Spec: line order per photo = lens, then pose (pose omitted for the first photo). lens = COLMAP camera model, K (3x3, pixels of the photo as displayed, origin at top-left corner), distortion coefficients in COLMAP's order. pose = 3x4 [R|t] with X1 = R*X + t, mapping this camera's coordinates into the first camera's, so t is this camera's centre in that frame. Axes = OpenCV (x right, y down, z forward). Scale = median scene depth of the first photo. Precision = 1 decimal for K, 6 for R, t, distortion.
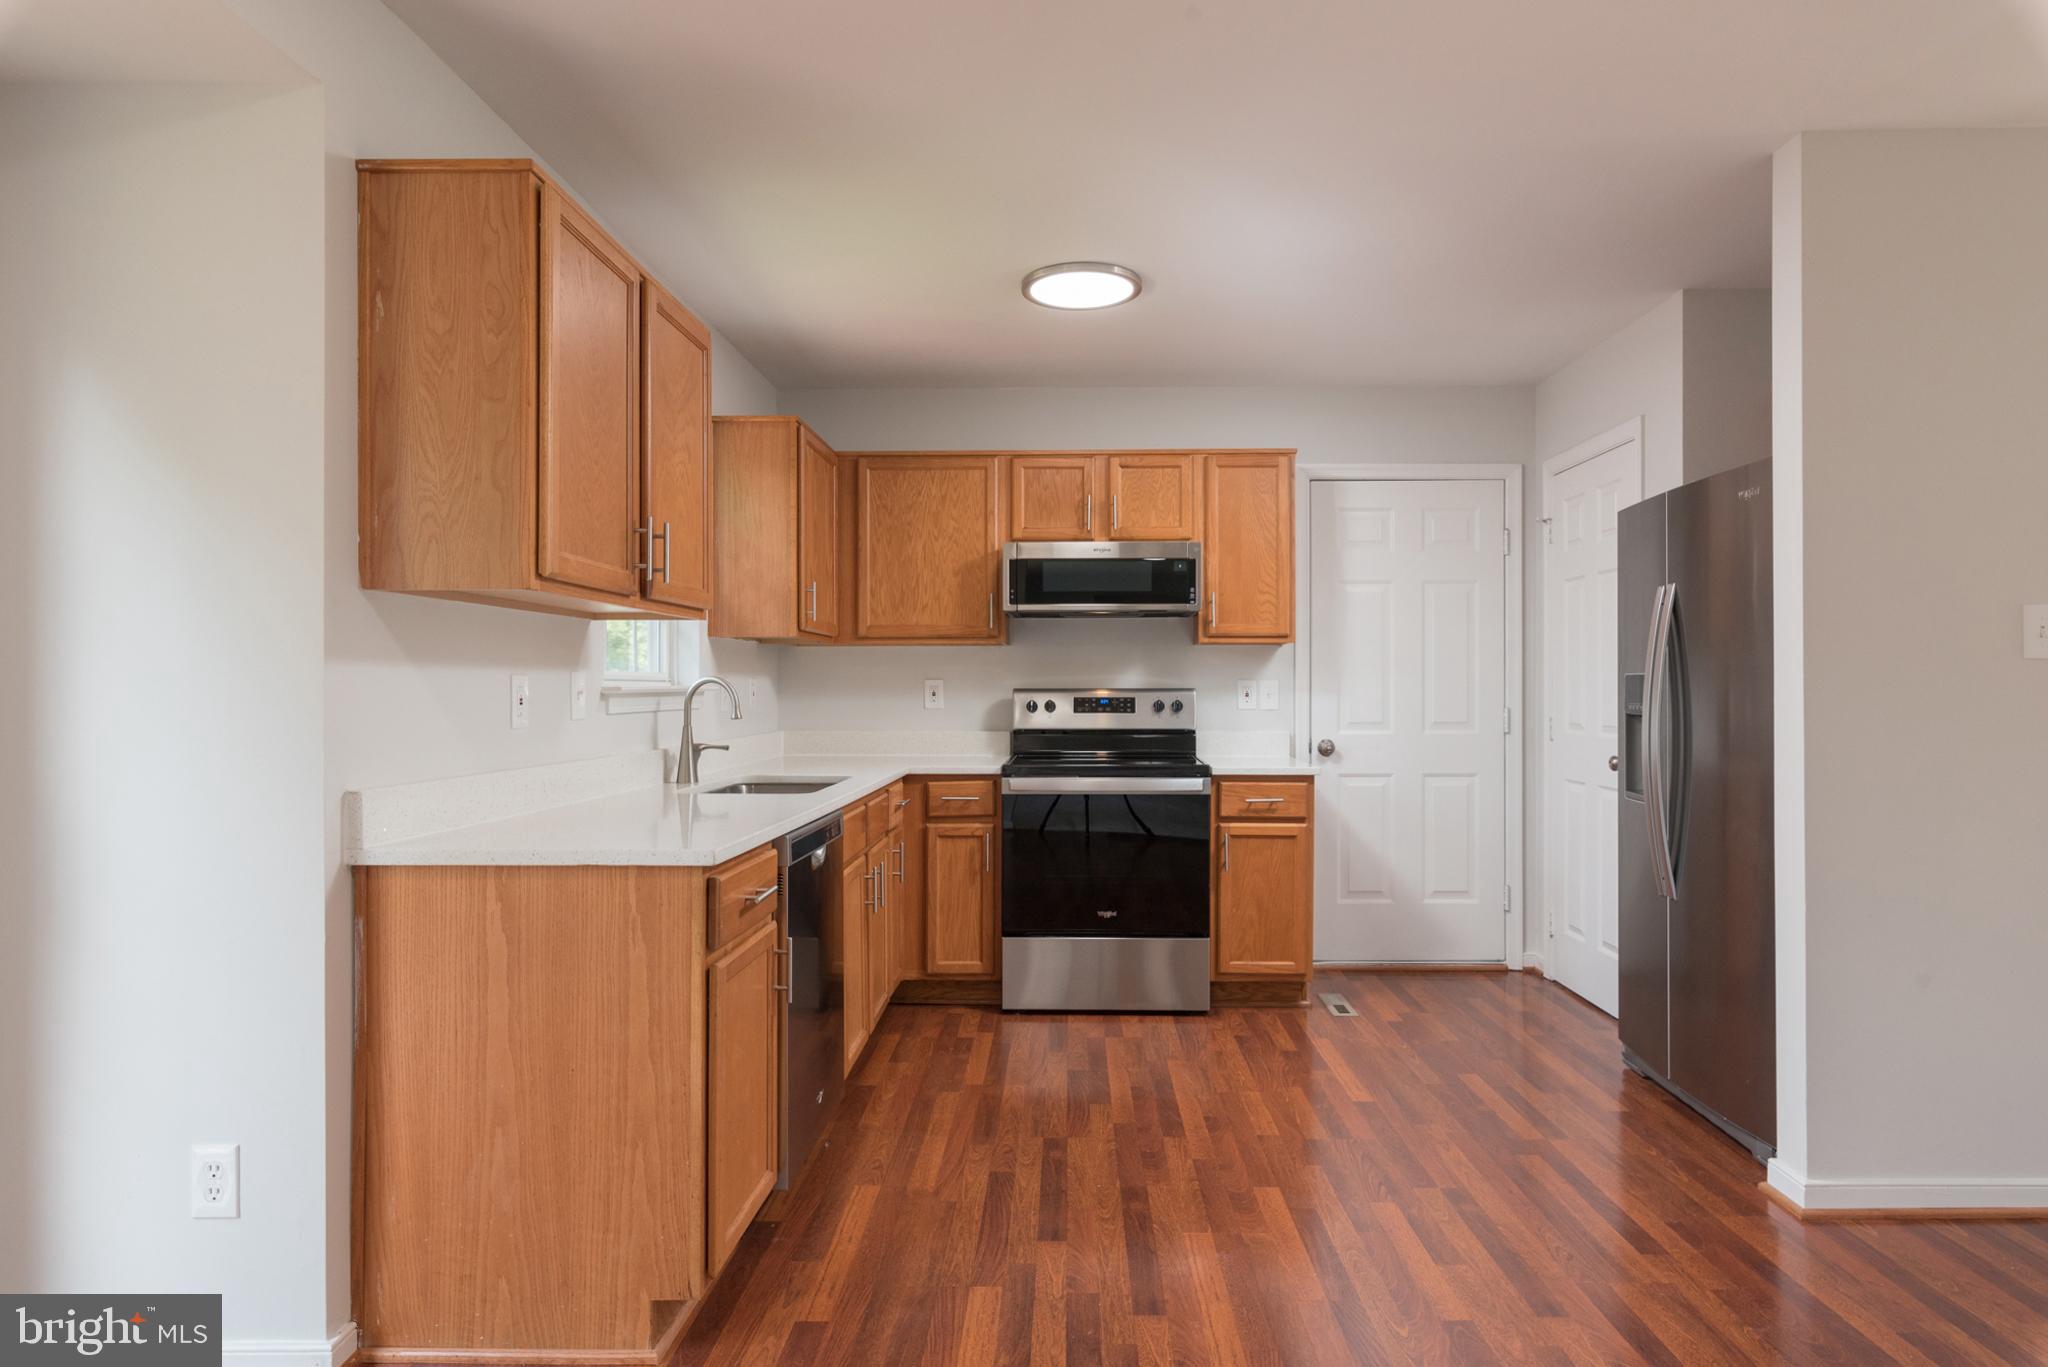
lens RADIAL K [[1175.8, 0, 1078.3], [0, 1175.8, 682.6], [0, 0, 1]] dist [-0.000318, -0.000523]
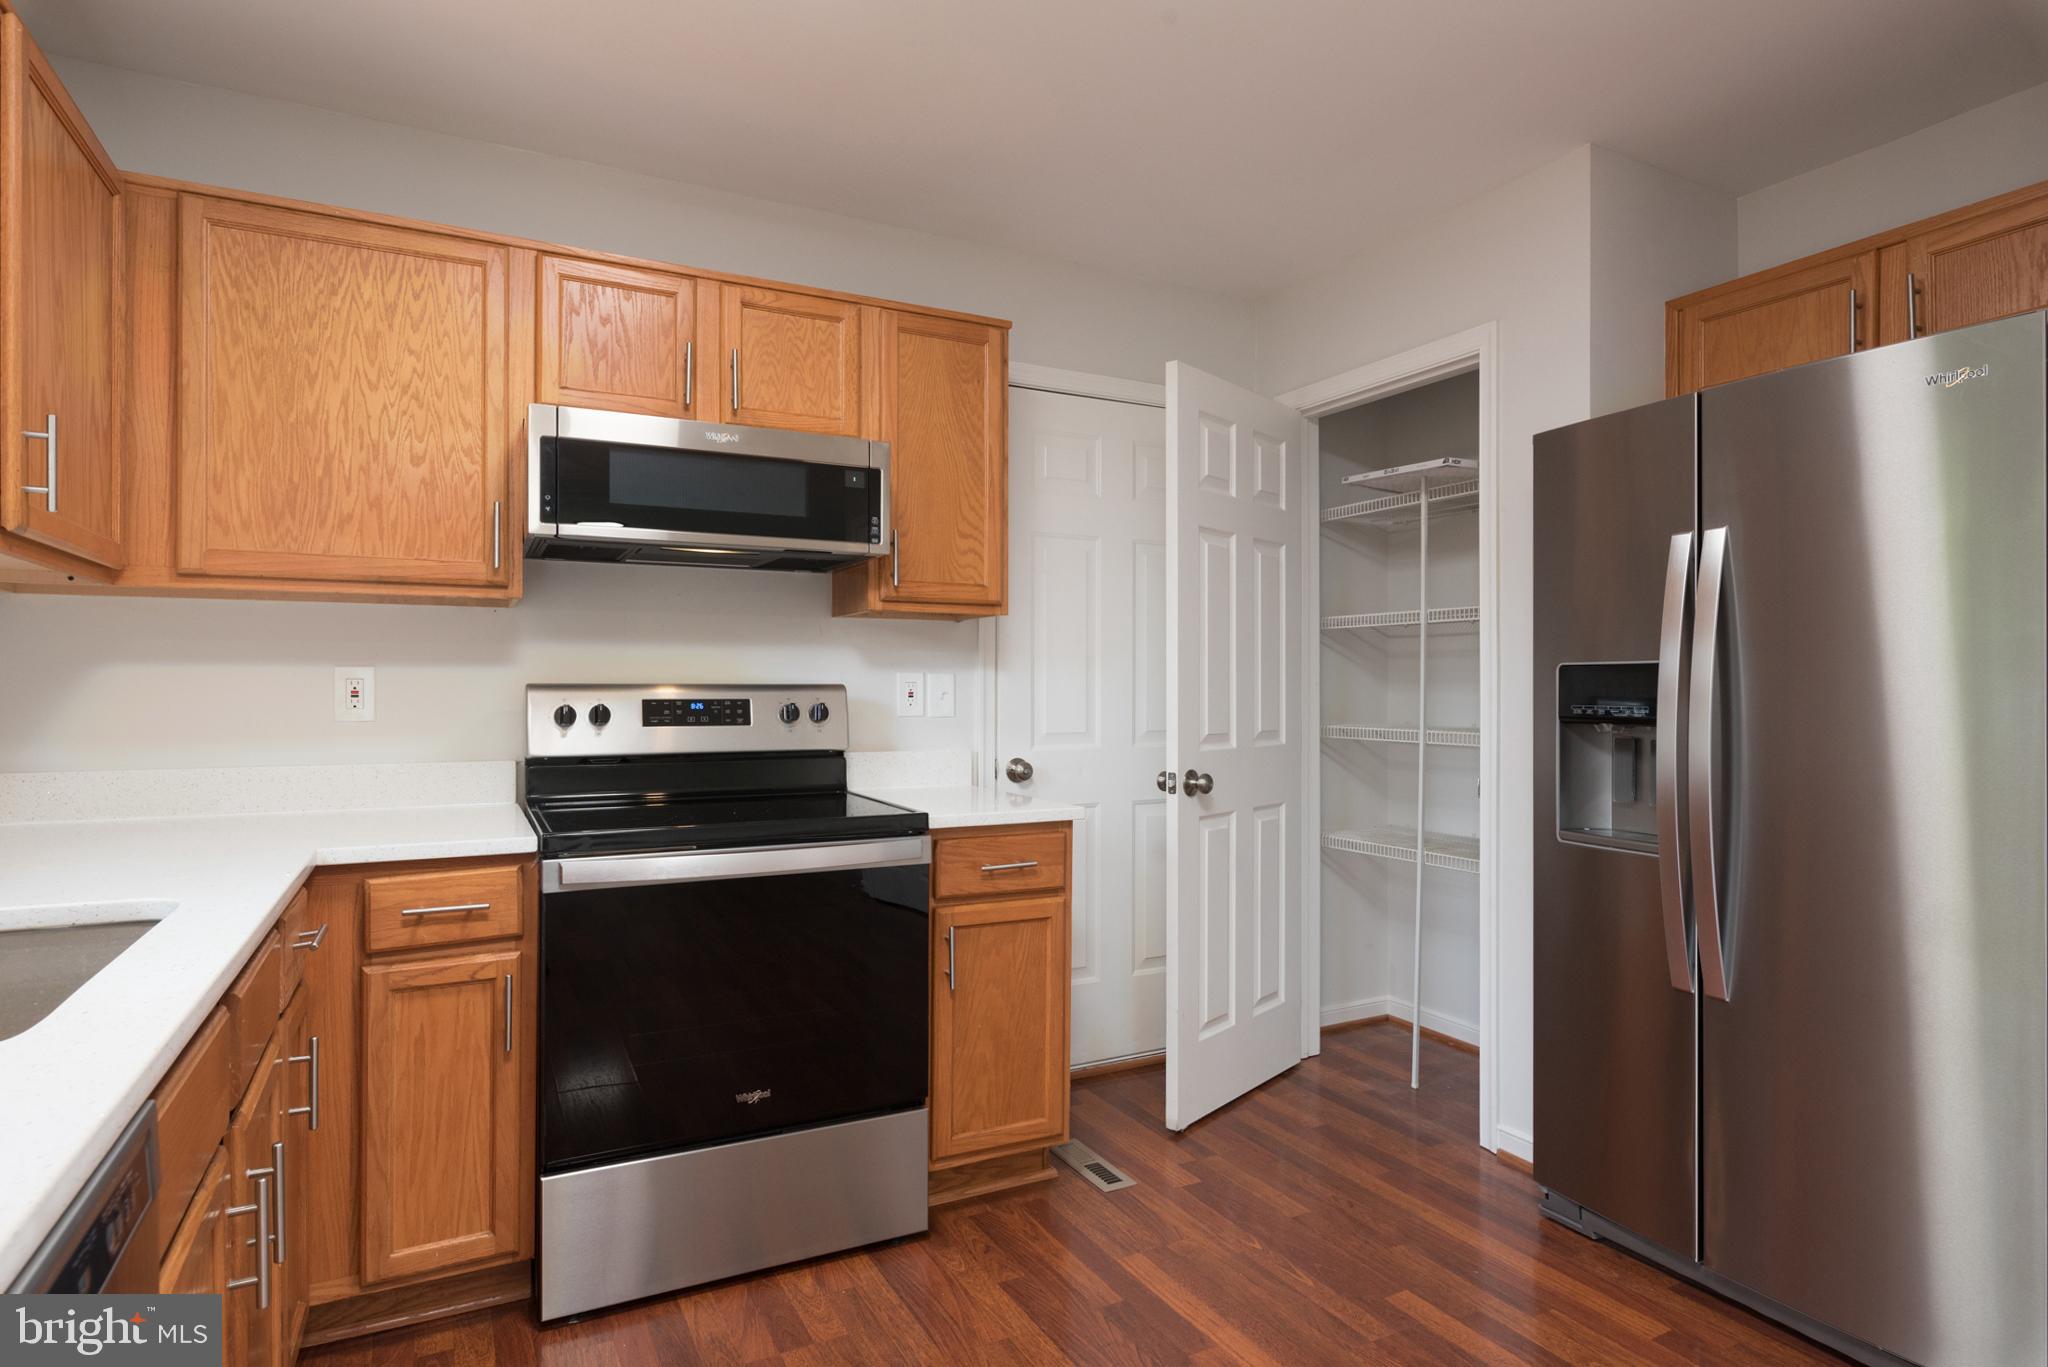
lens RADIAL K [[1092.6, 0, 1035.8], [0, 1092.6, 689.8], [0, 0, 1]] dist [-0.002580, -0.000778]
pose [[0.880302, 0.001318, 0.474412, -0.099573], [-0.003520, 0.999987, 0.003752, 0.005790], [-0.474401, -0.004973, 0.880295, 0.486553]]
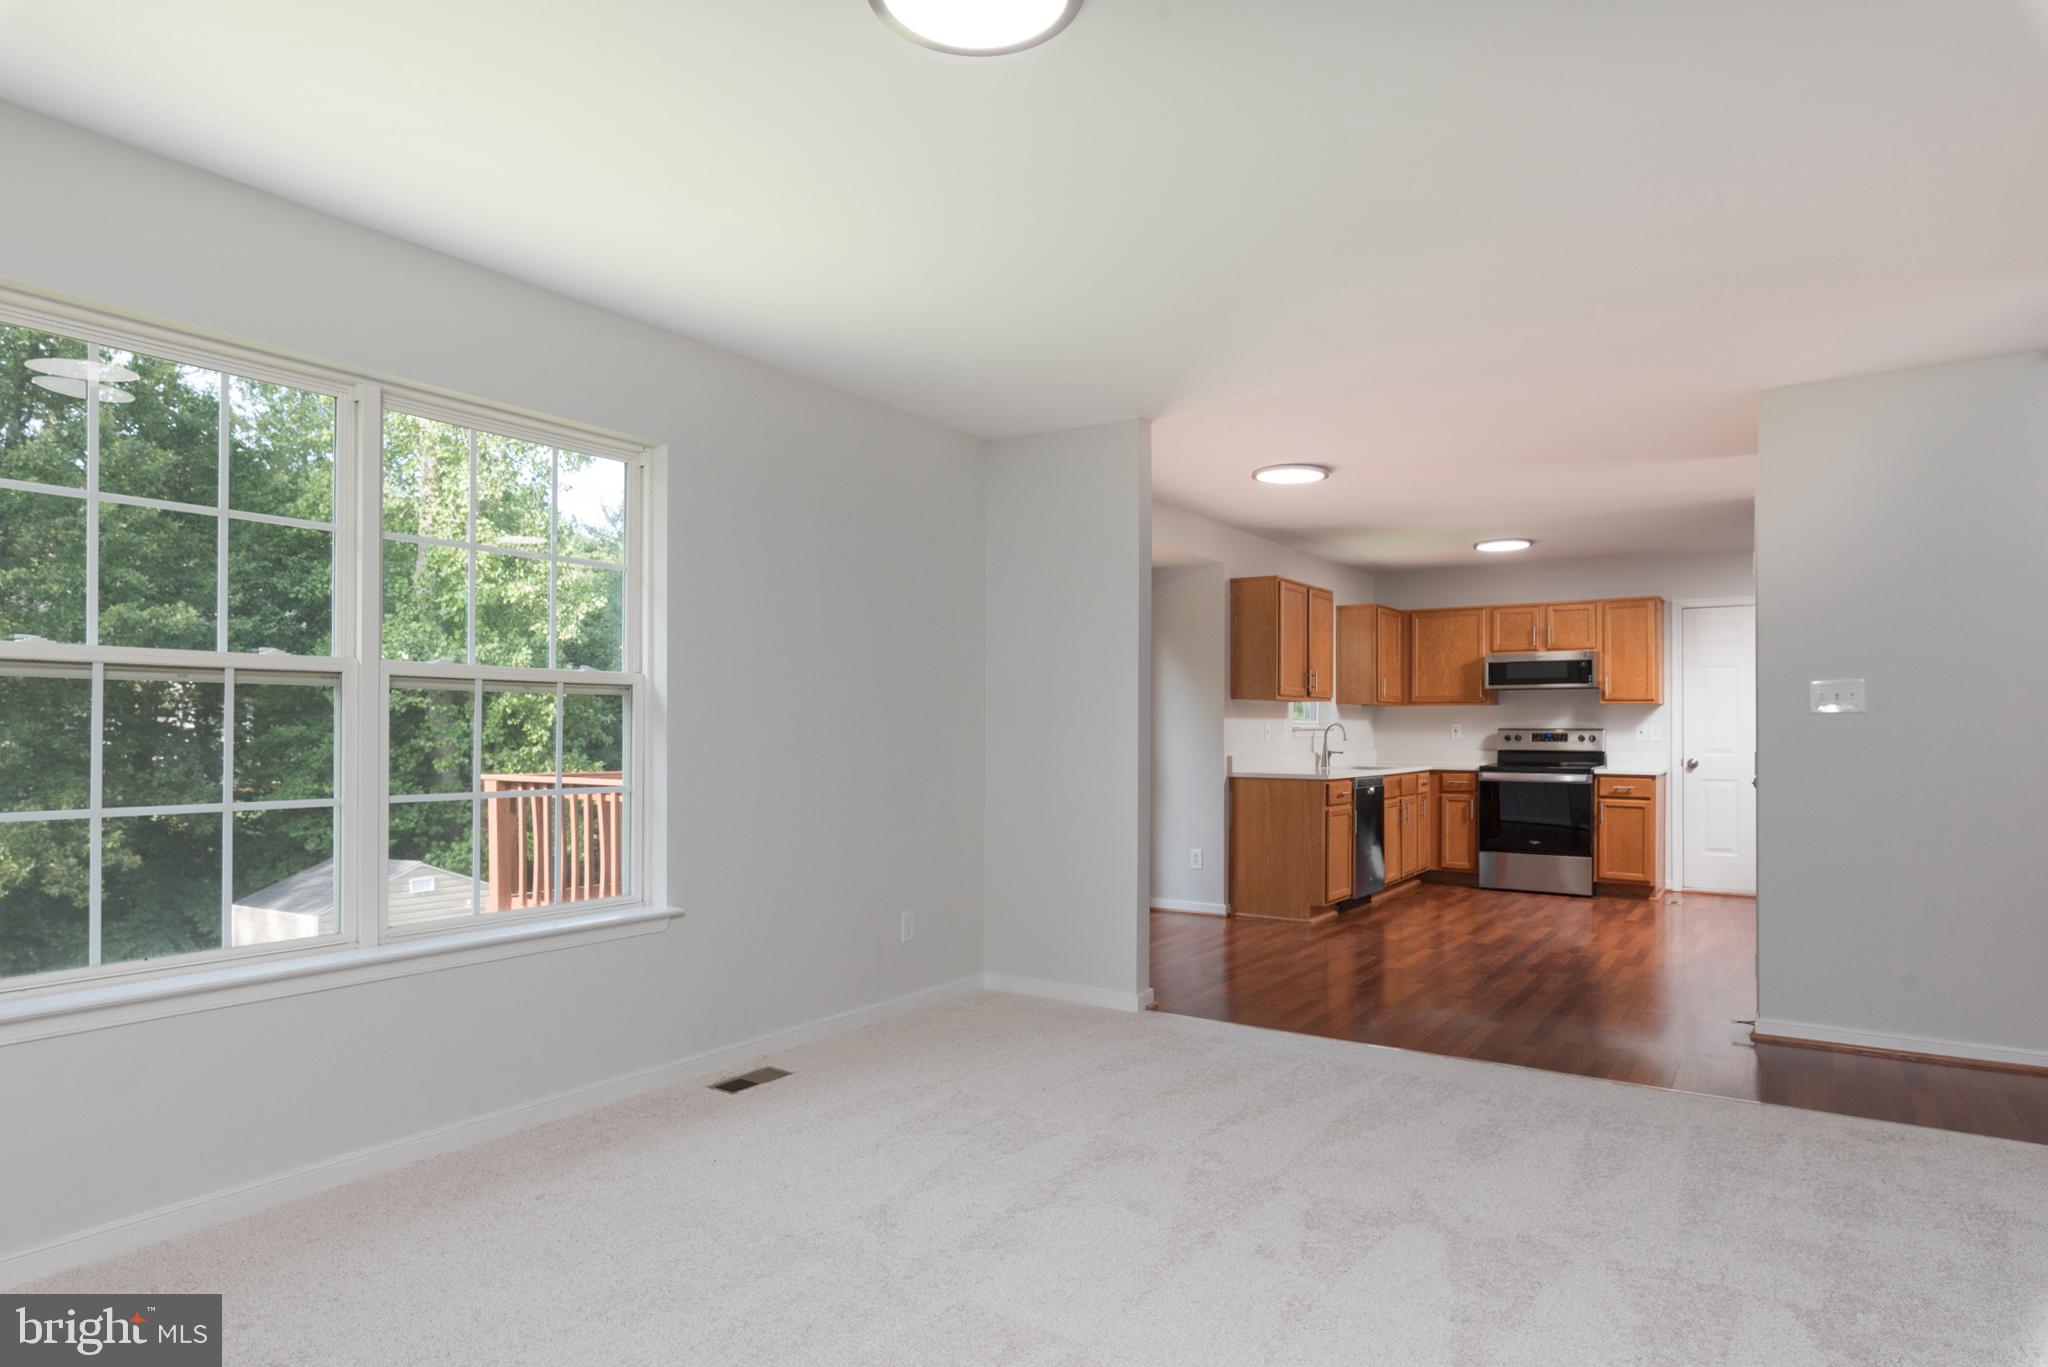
lens RADIAL K [[1172.6, 0, 1000.9], [0, 1172.6, 723.8], [0, 0, 1]] dist [0.000399, 0.000358]
pose [[0.820525, 0.002129, -0.571606, 0.411988], [-0.000736, 0.999996, 0.002668, -0.007422], [0.571610, -0.001768, 0.820524, -1.124763]]
